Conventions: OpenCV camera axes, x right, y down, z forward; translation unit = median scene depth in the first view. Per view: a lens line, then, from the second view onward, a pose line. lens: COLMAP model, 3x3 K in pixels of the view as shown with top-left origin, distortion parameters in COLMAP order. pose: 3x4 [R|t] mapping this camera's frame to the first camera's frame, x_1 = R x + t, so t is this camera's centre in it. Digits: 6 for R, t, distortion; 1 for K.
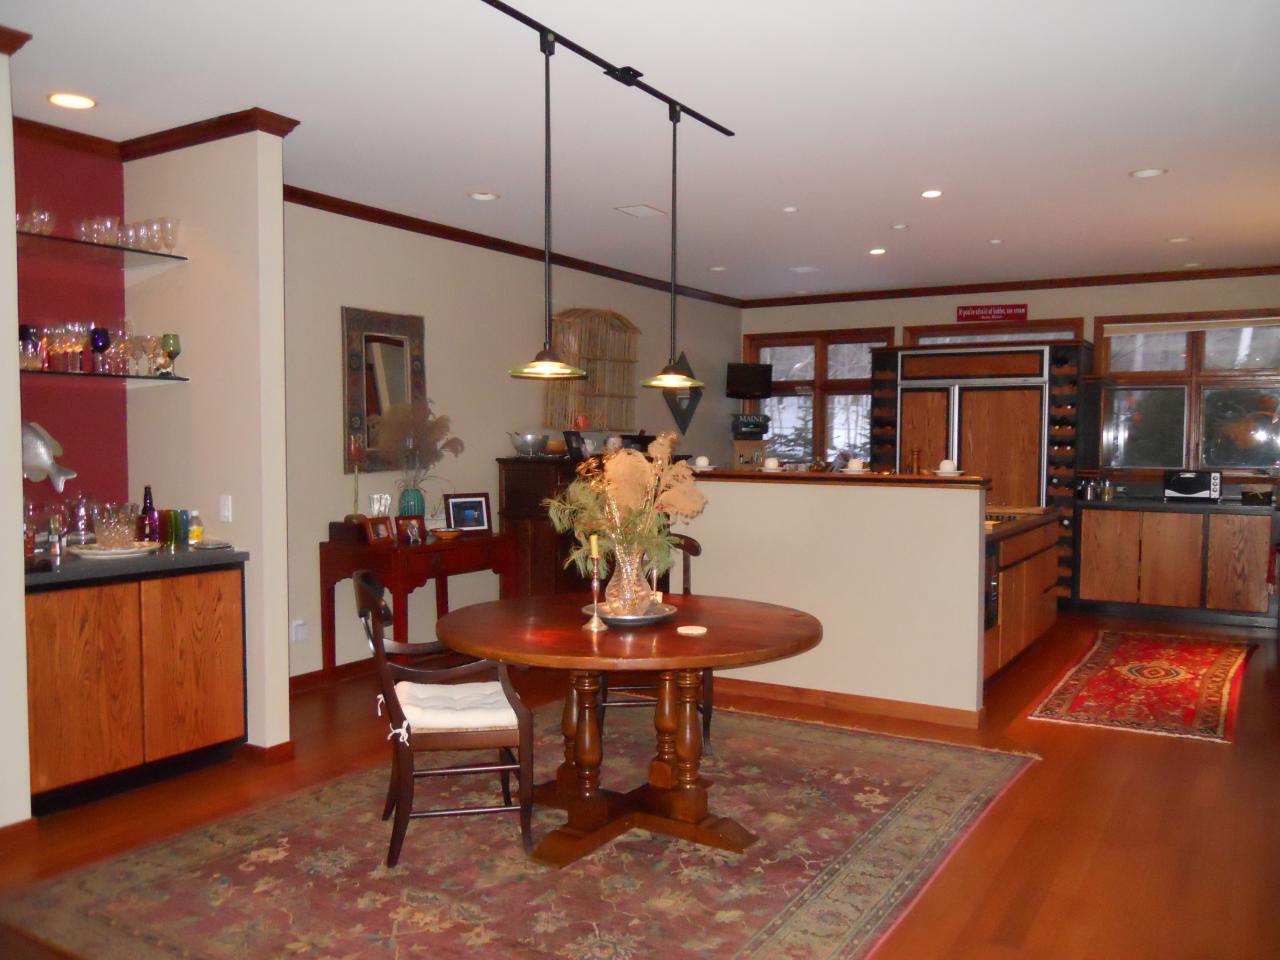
lens RADIAL K [[1036.3, 0, 679.9], [0, 1036.3, 493.1], [0, 0, 1]] dist [-0.041173, 0.002267]
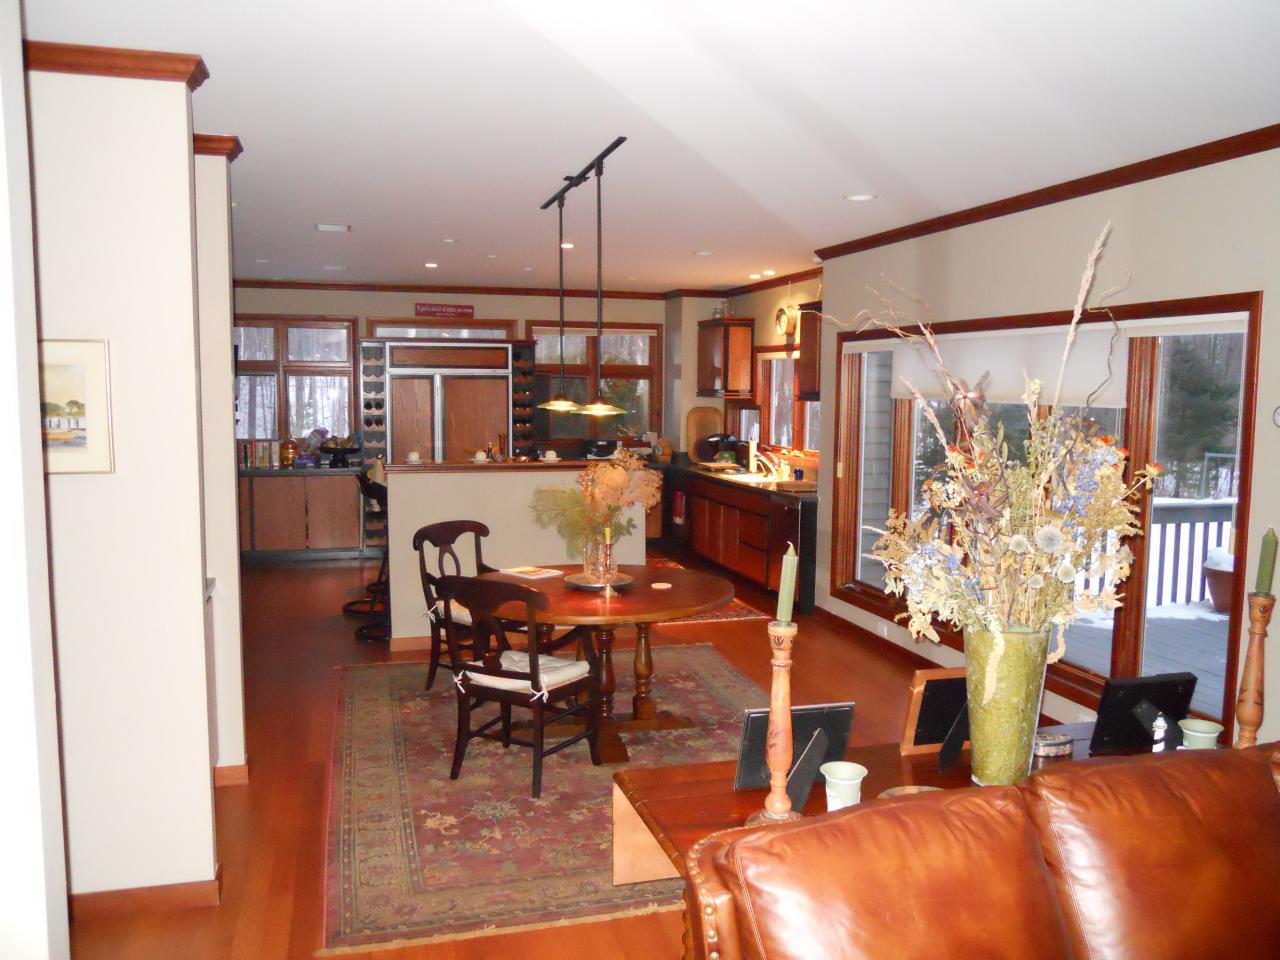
lens RADIAL K [[1036.3, 0, 641.7], [0, 1036.3, 486.6], [0, 0, 1]] dist [-0.041173, 0.002267]
pose [[0.689970, -0.067147, 0.720717, -0.456261], [0.031733, 0.997537, 0.062558, -0.043295], [-0.723142, -0.020293, 0.690401, 0.006217]]
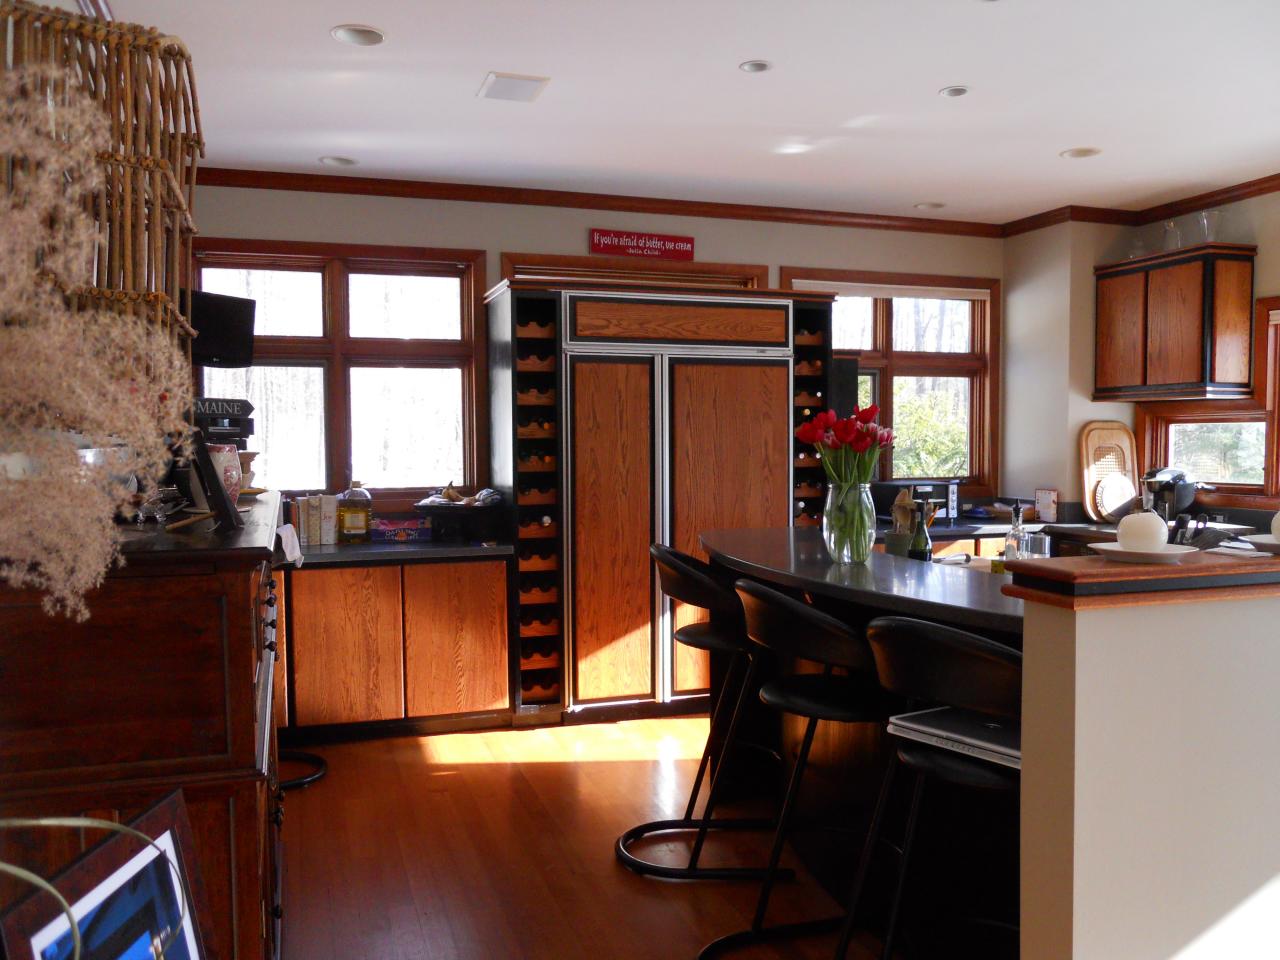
lens RADIAL K [[1036.3, 0, 640.9], [0, 1036.3, 479.4], [0, 0, 1]] dist [-0.041173, 0.002267]
pose [[0.657089, -0.033613, 0.753063, -0.198847], [0.049104, 0.998792, 0.001736, -0.035481], [-0.752212, 0.035838, 0.657946, 0.646107]]
